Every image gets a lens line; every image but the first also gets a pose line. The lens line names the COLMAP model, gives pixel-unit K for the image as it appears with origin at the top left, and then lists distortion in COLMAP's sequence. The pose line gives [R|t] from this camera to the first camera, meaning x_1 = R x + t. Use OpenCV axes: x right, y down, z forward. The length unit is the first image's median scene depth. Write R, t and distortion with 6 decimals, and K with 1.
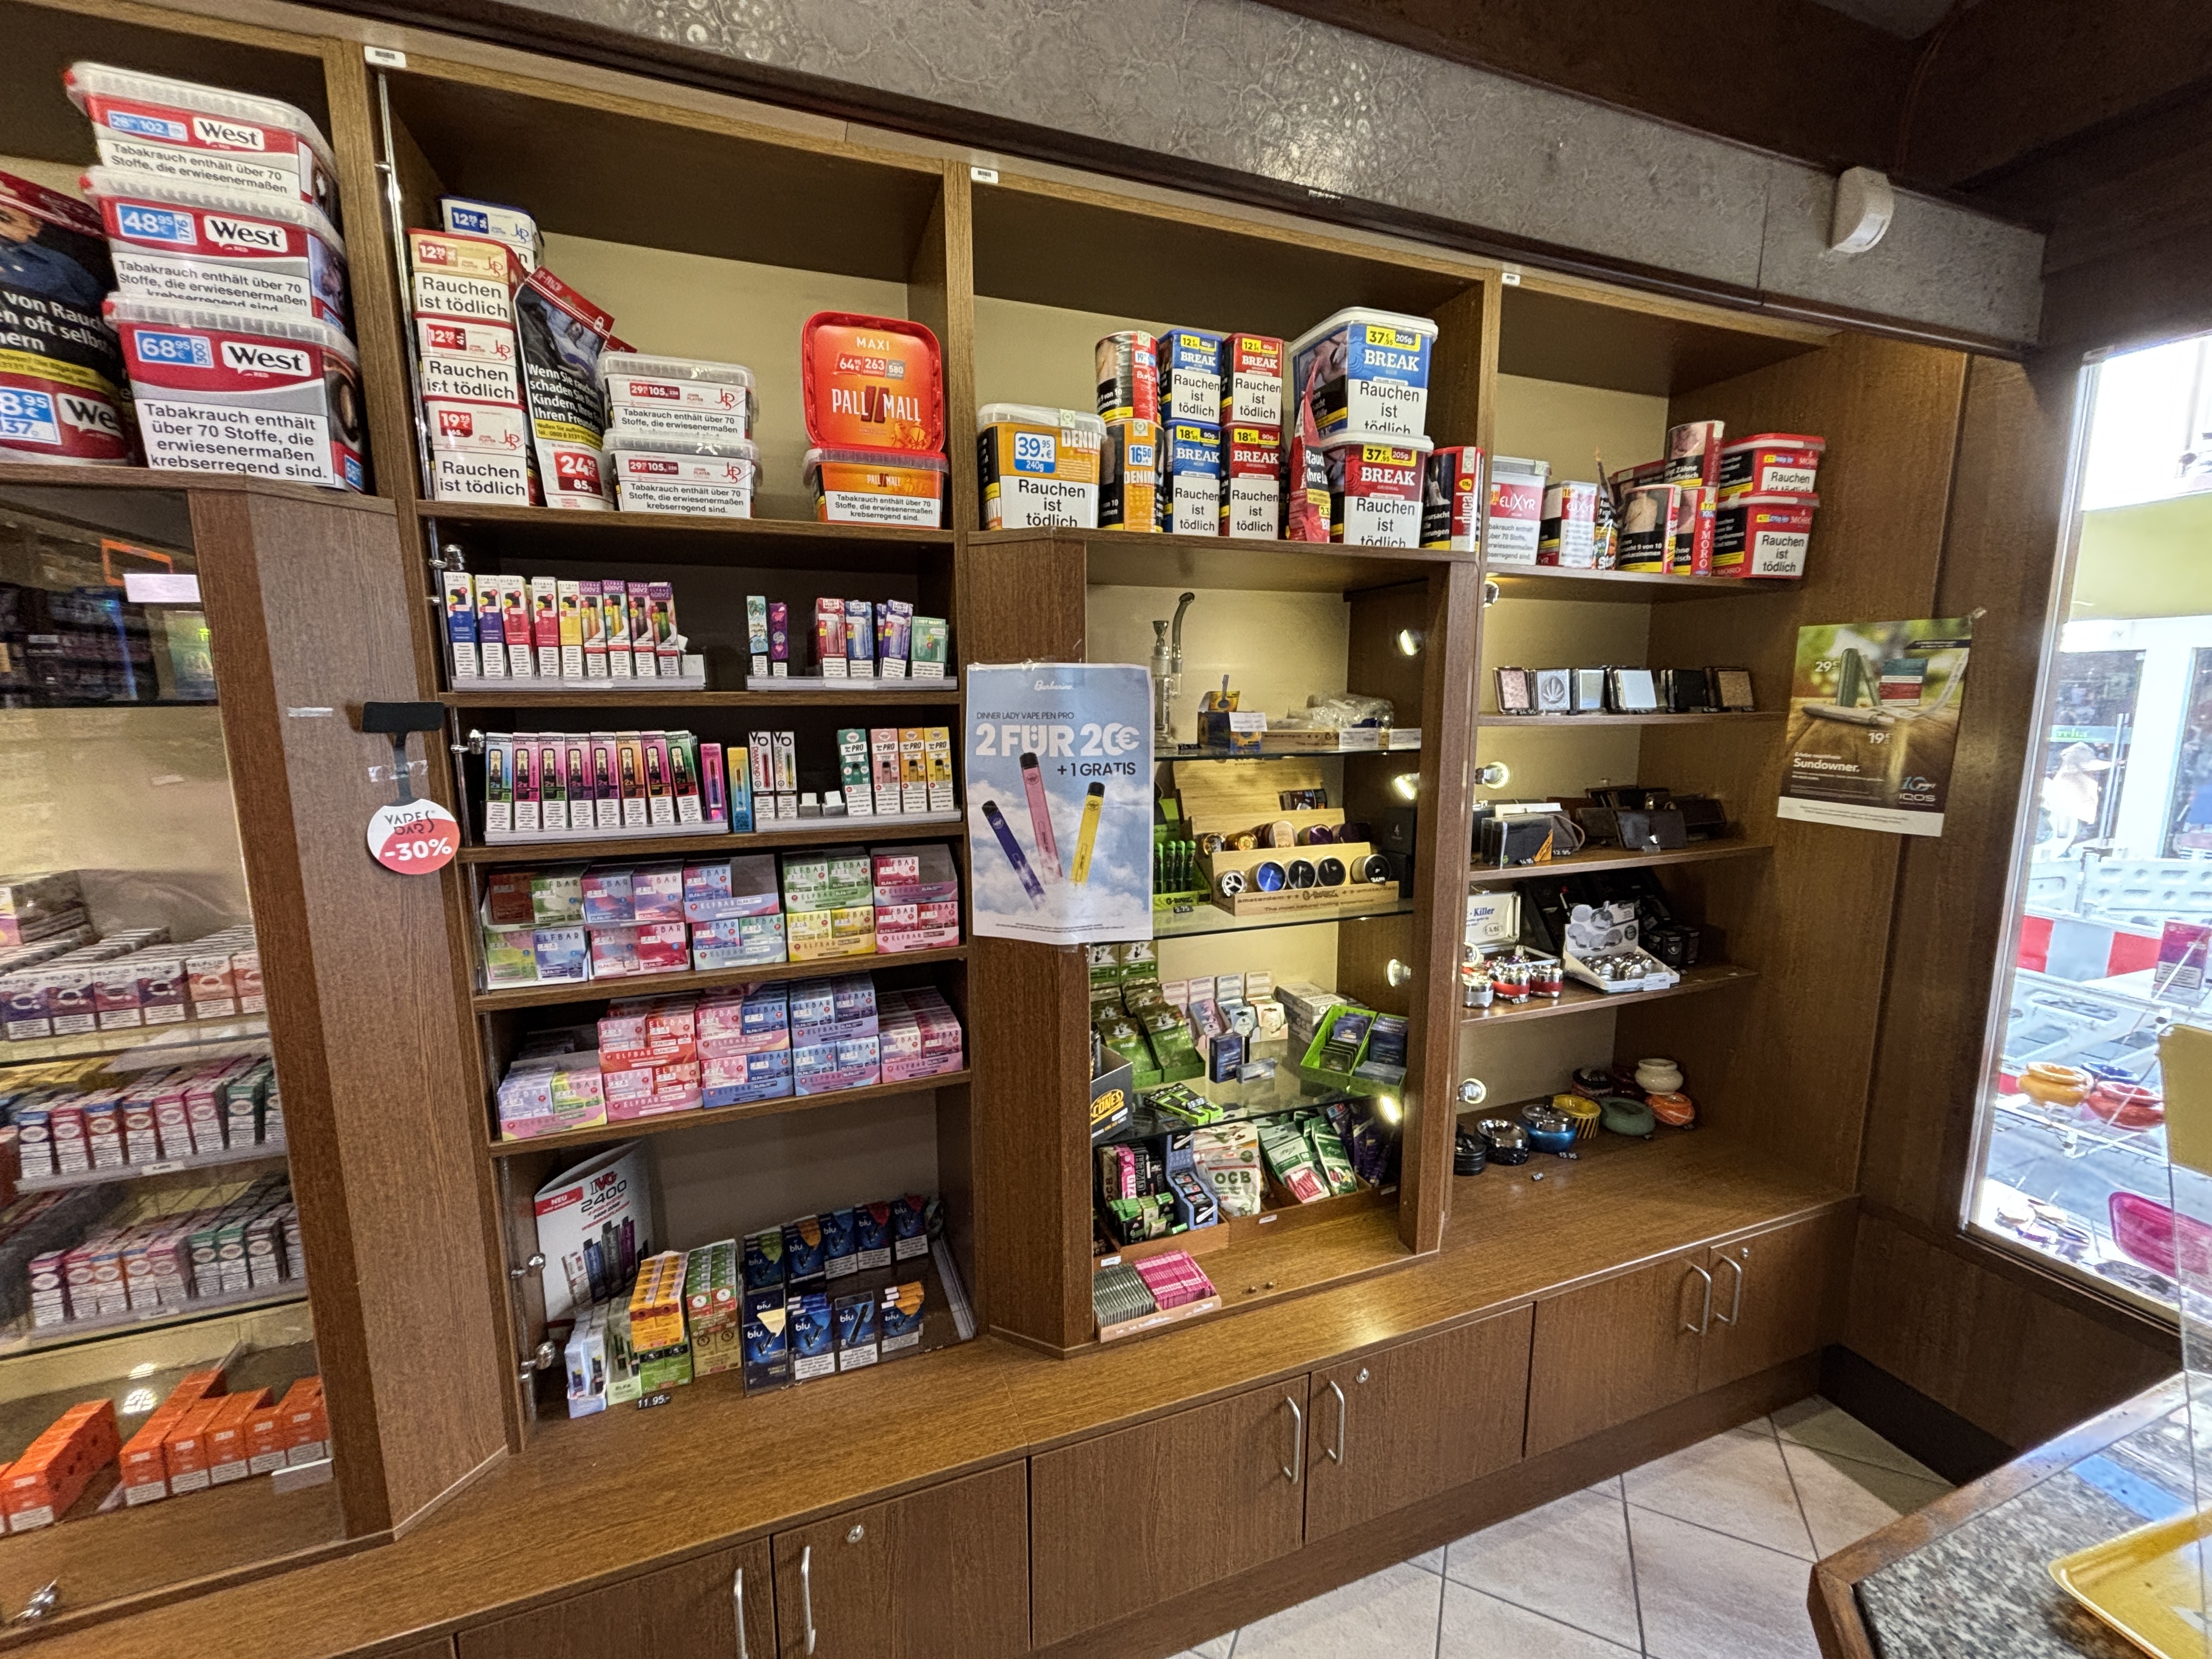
lens RADIAL K [[893.0, 0, 1106.0], [0, 893.0, 829.5], [0, 0, 1]] dist [0.001393, 0.000079]
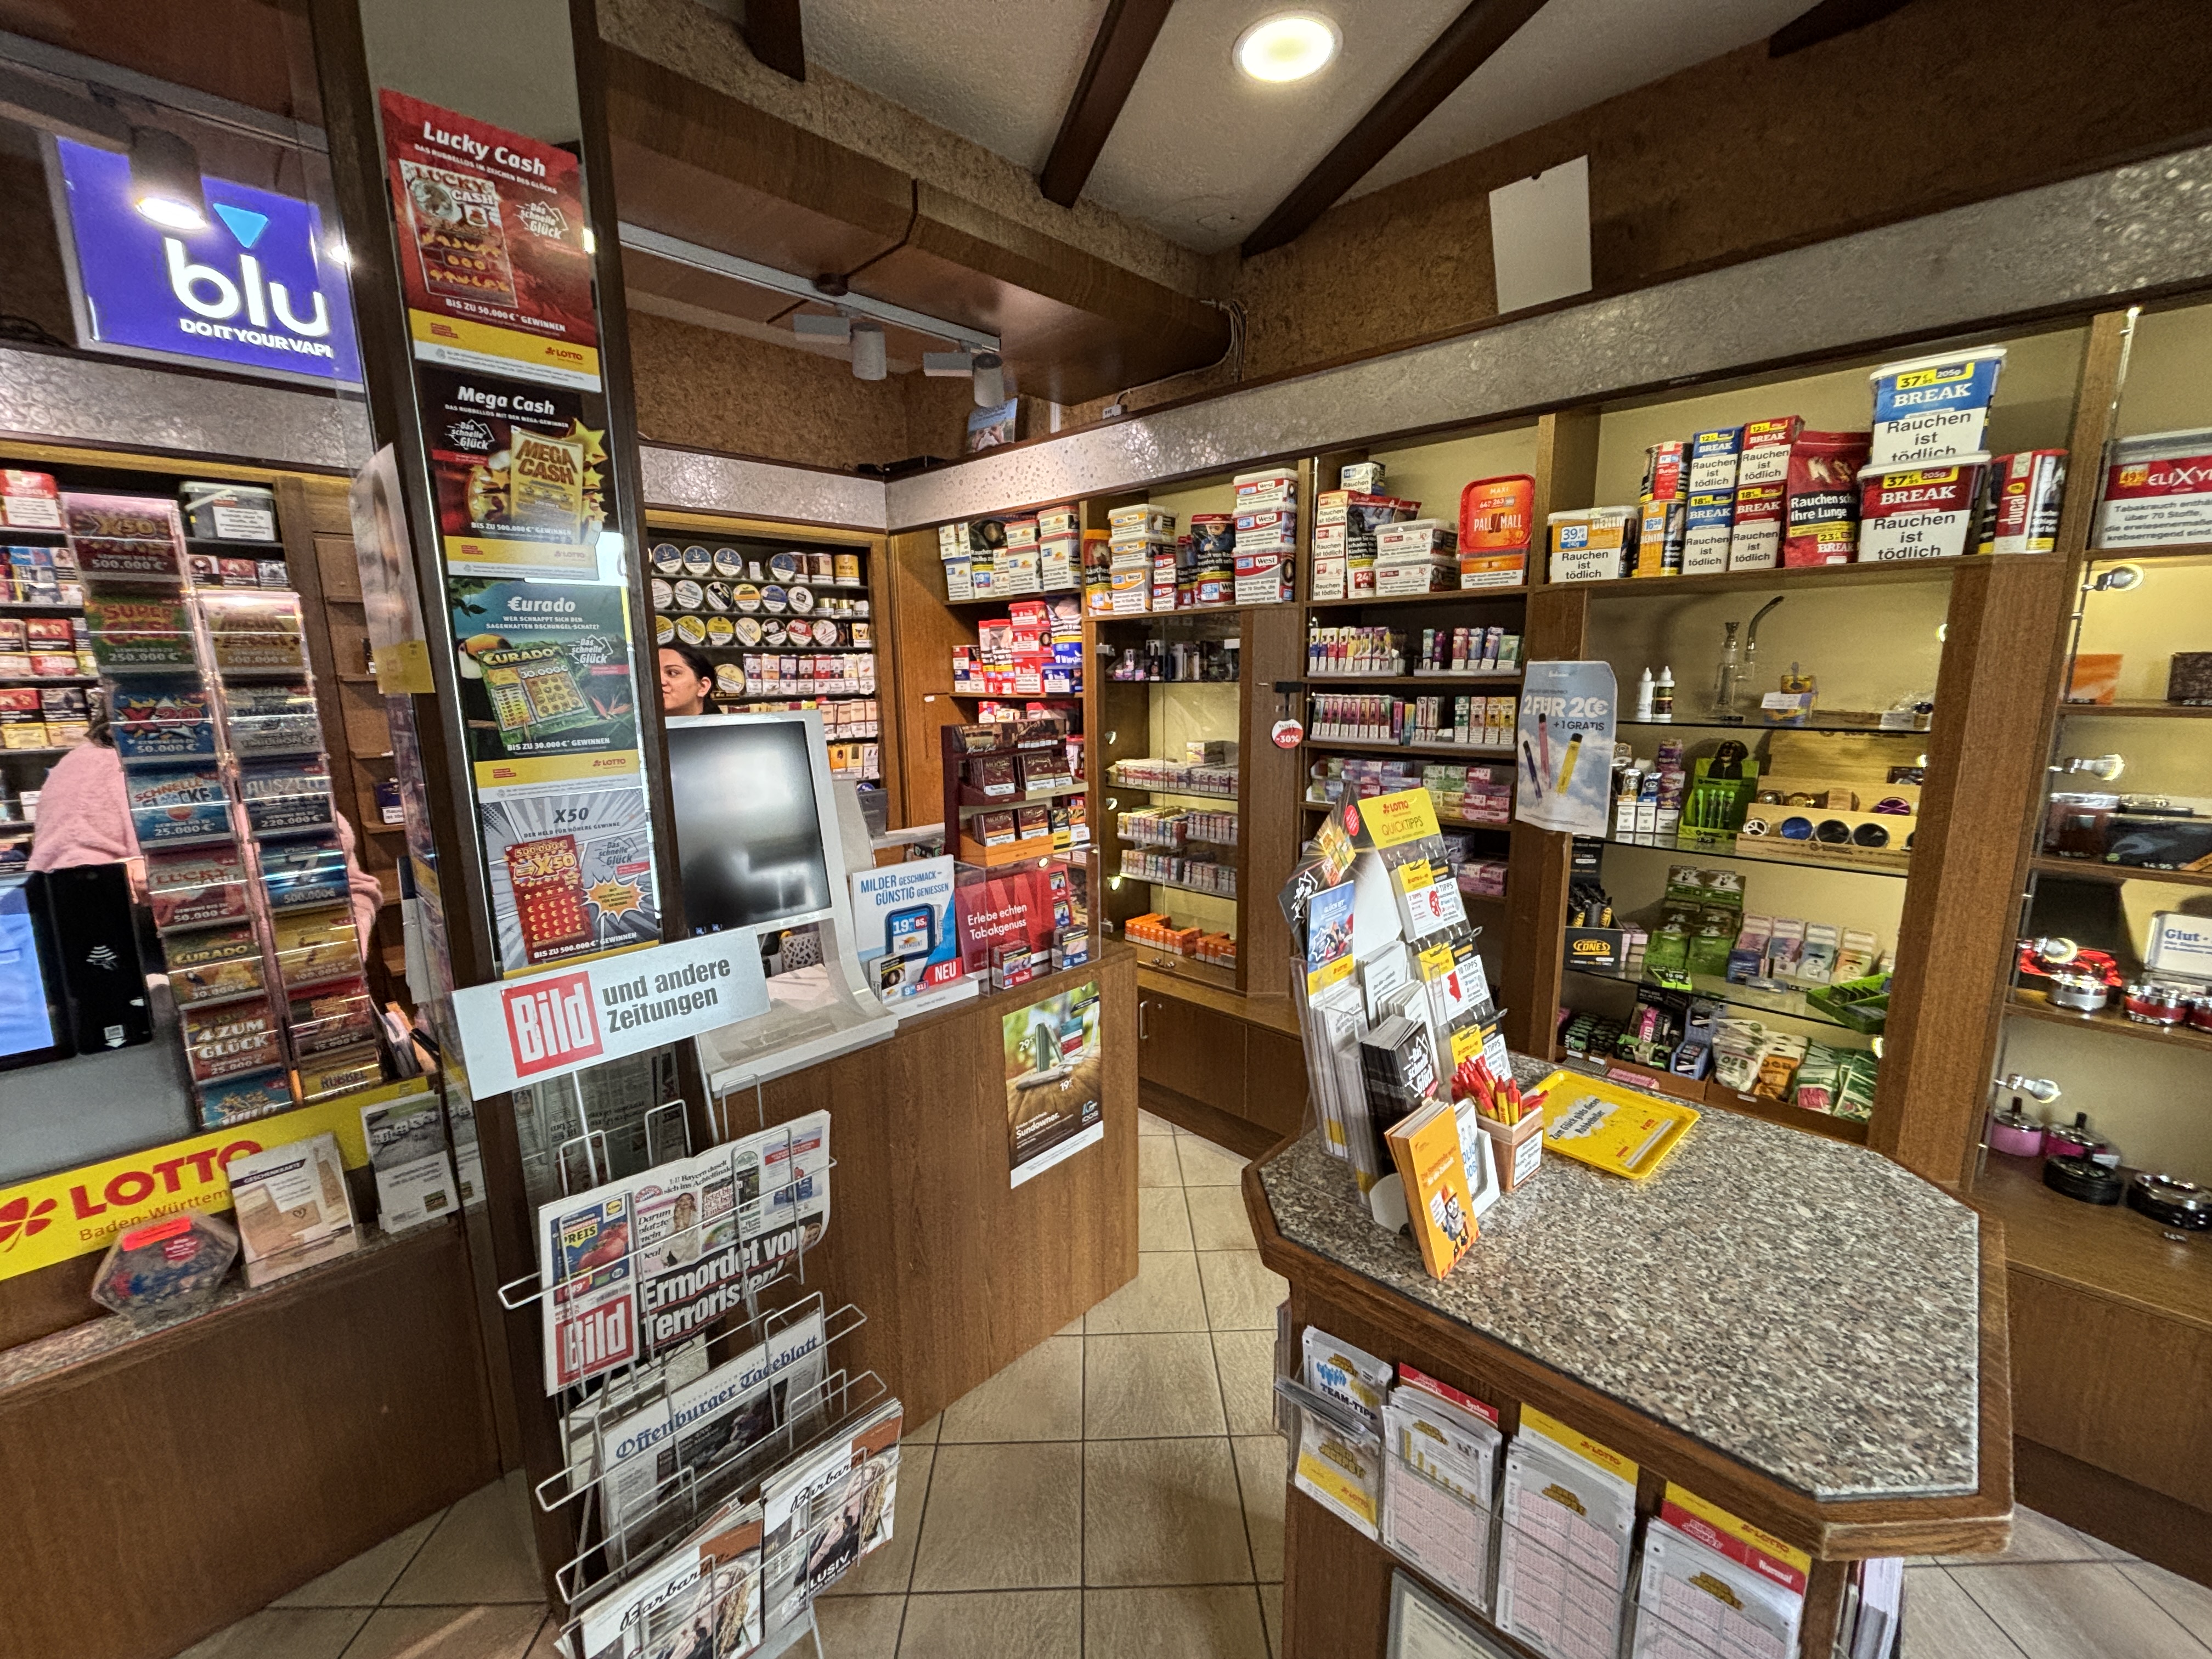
lens RADIAL K [[873.4, 0, 1098.9], [0, 873.4, 823.6], [0, 0, 1]] dist [-0.023193, 0.004484]
pose [[0.440862, 0.157332, -0.883679, 1.053972], [-0.120383, 0.985987, 0.115489, 0.033209], [0.889466, 0.055465, 0.453624, -0.513240]]
